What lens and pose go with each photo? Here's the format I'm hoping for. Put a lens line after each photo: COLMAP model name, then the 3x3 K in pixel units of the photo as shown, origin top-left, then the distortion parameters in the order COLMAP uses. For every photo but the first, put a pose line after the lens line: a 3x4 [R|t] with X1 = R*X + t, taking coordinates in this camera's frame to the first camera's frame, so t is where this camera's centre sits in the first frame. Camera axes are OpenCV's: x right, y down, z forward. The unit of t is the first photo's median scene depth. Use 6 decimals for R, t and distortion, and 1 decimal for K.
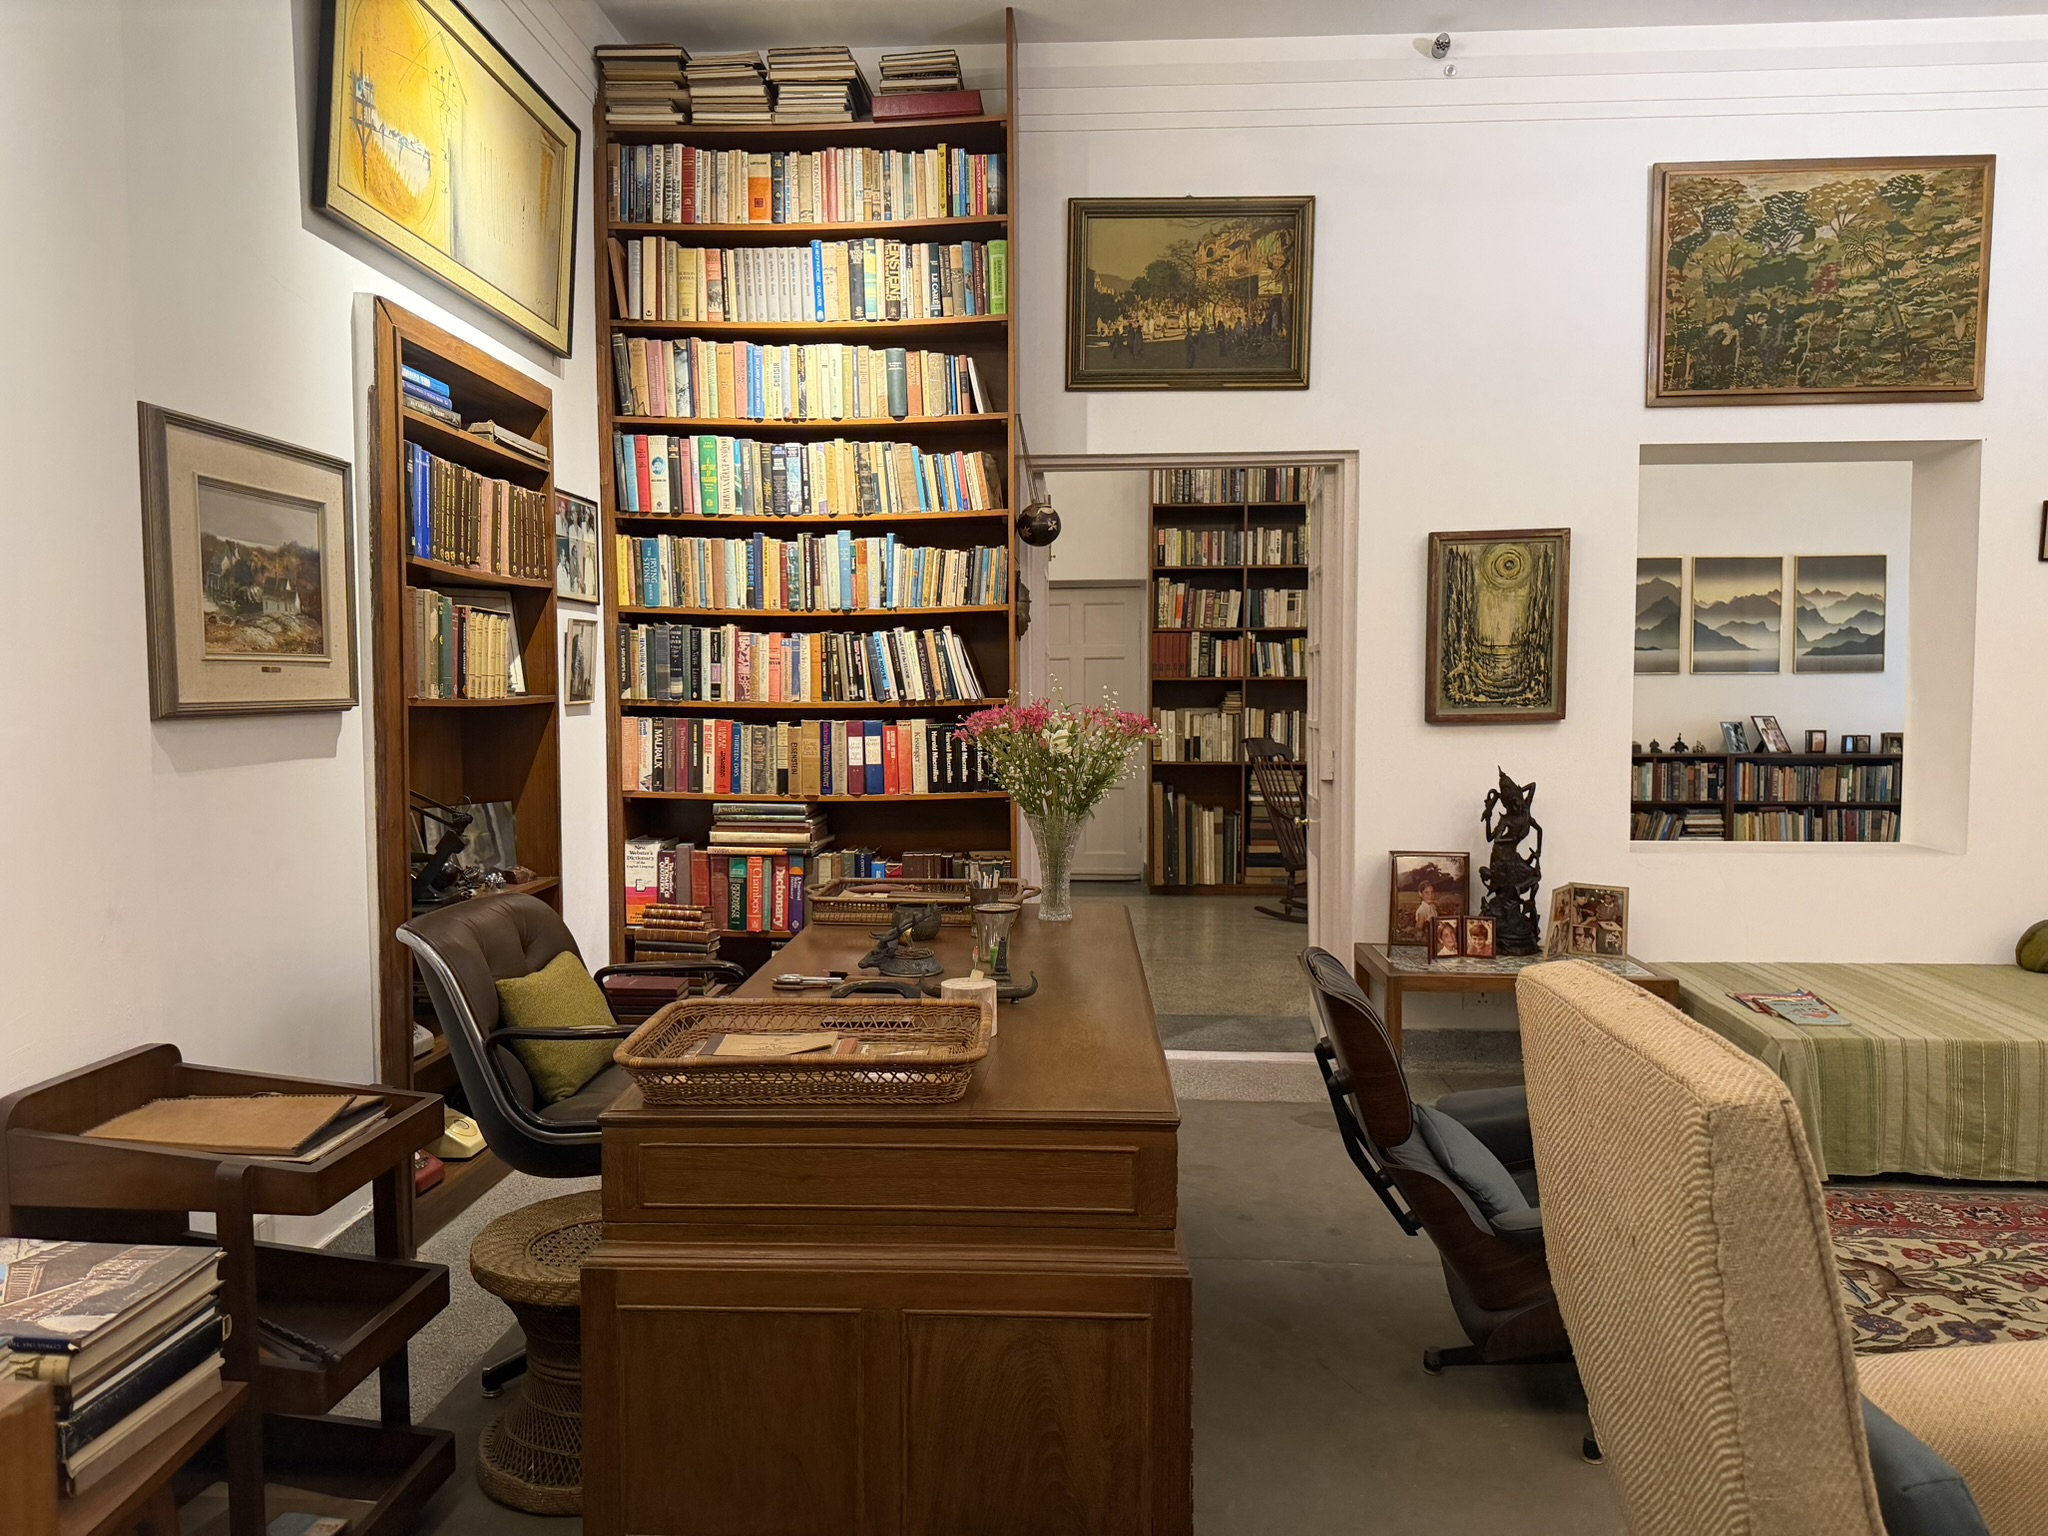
lens RADIAL K [[1448.5, 0, 1015.3], [0, 1448.5, 777.4], [0, 0, 1]] dist [0.056649, -0.081155]
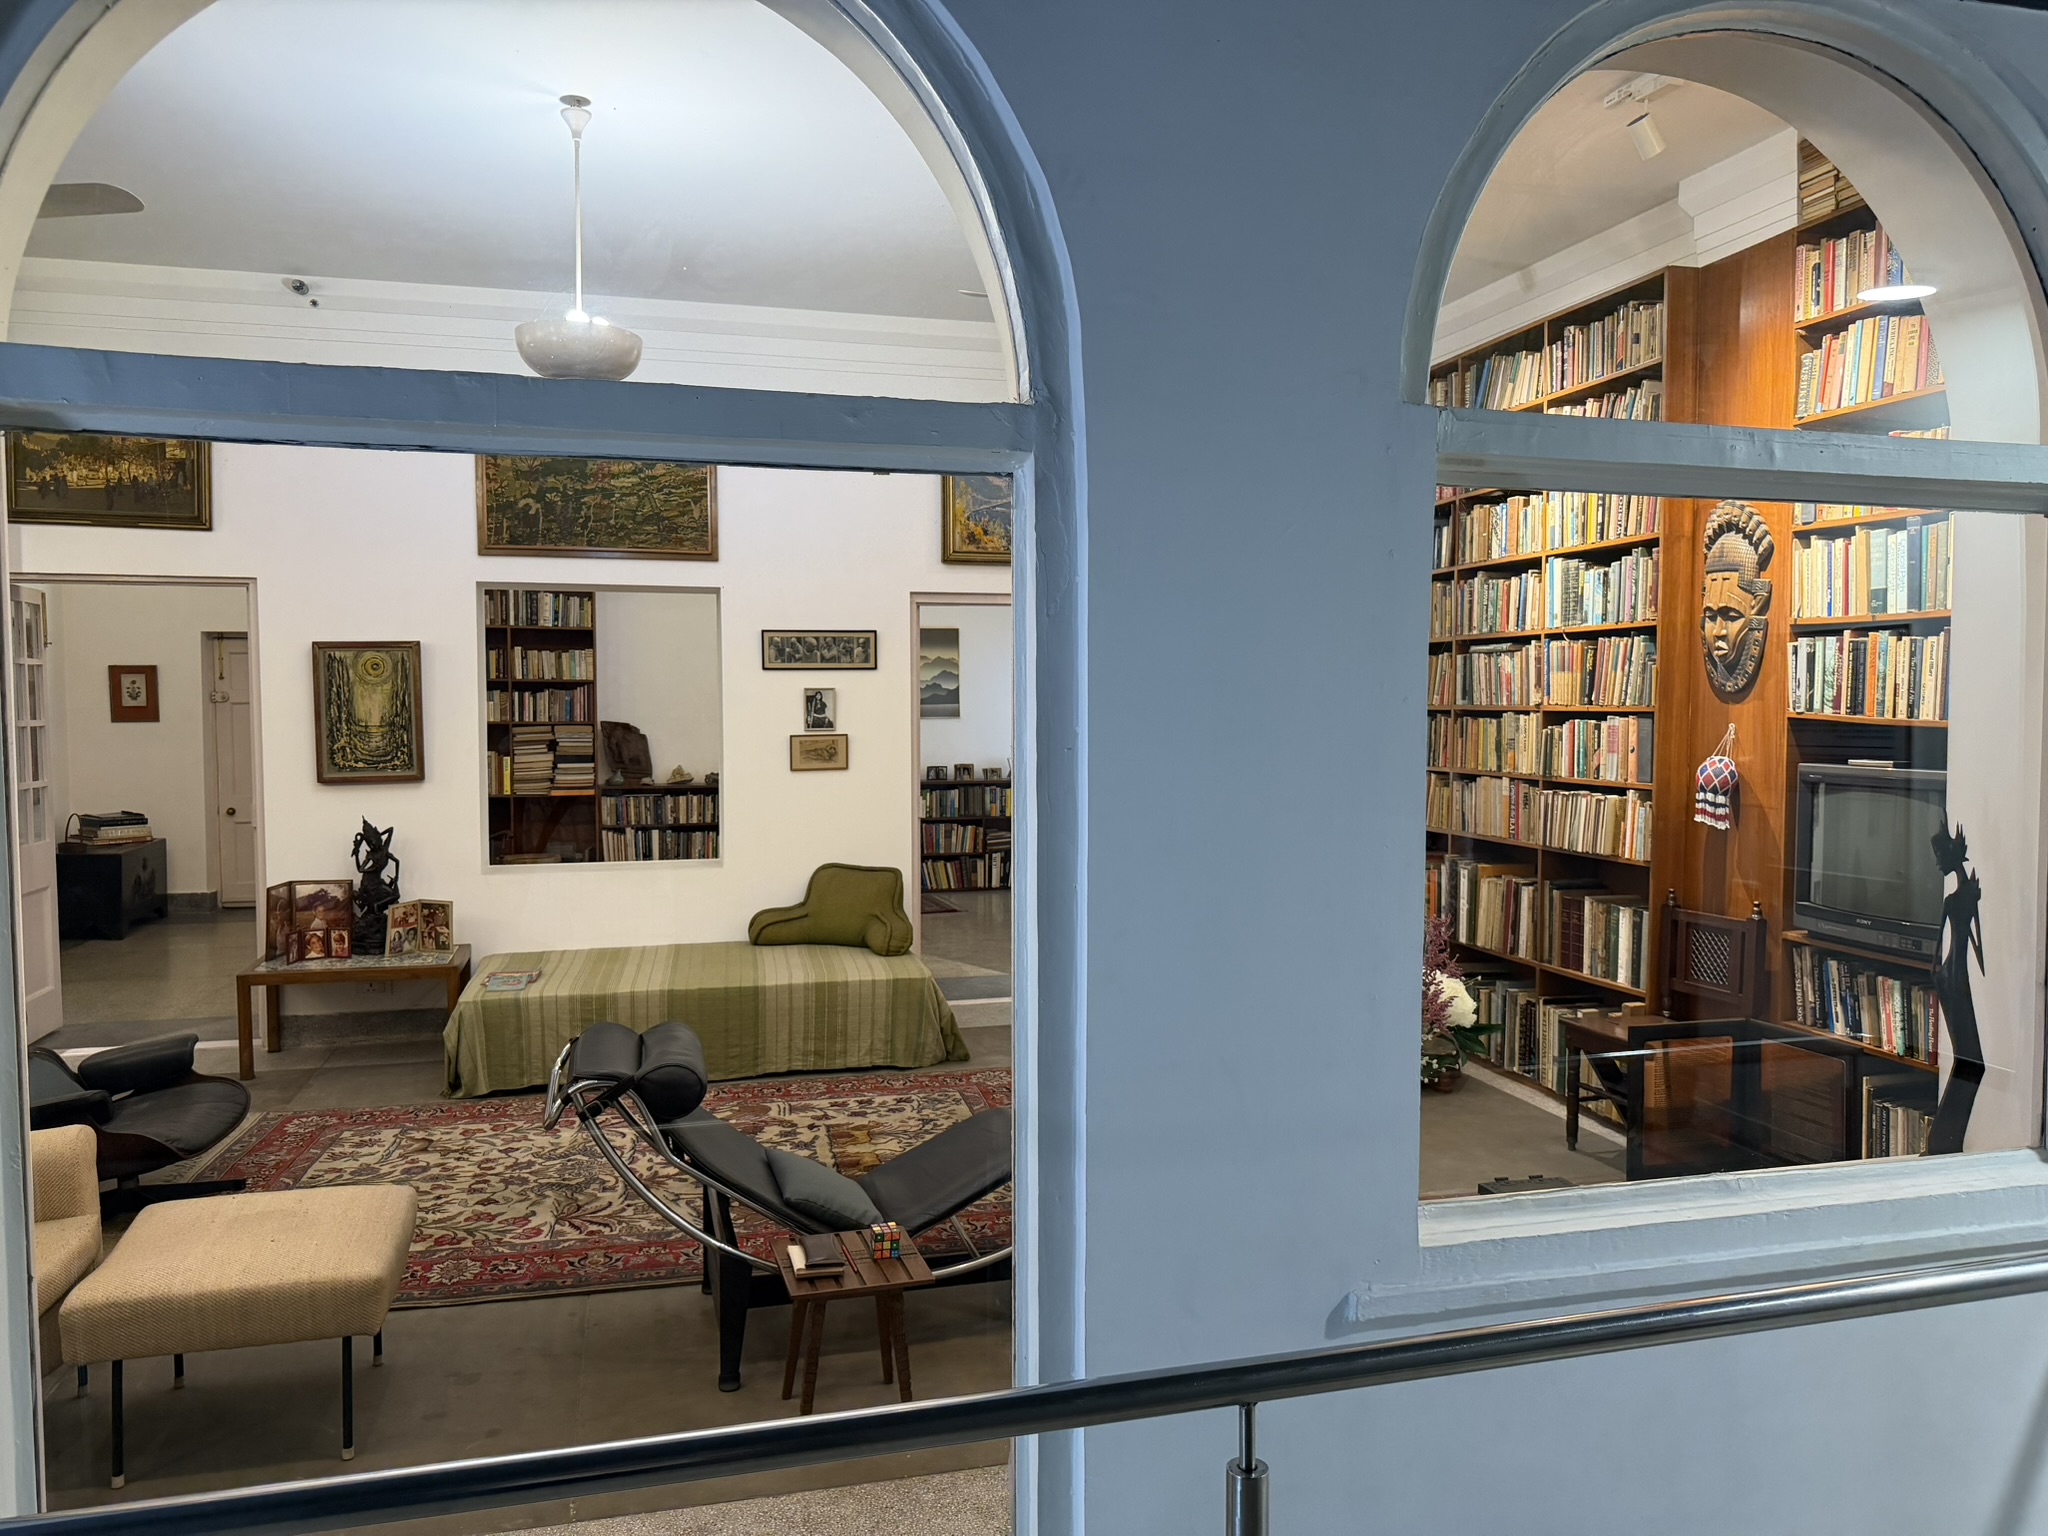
lens RADIAL K [[1448.5, 0, 1037.1], [0, 1448.5, 767.5], [0, 0, 1]] dist [0.056649, -0.081155]
pose [[0.948094, -0.013601, 0.317698, 0.498900], [0.017236, 0.999814, -0.008633, -0.030284], [-0.317521, 0.013661, 0.948153, -0.492973]]
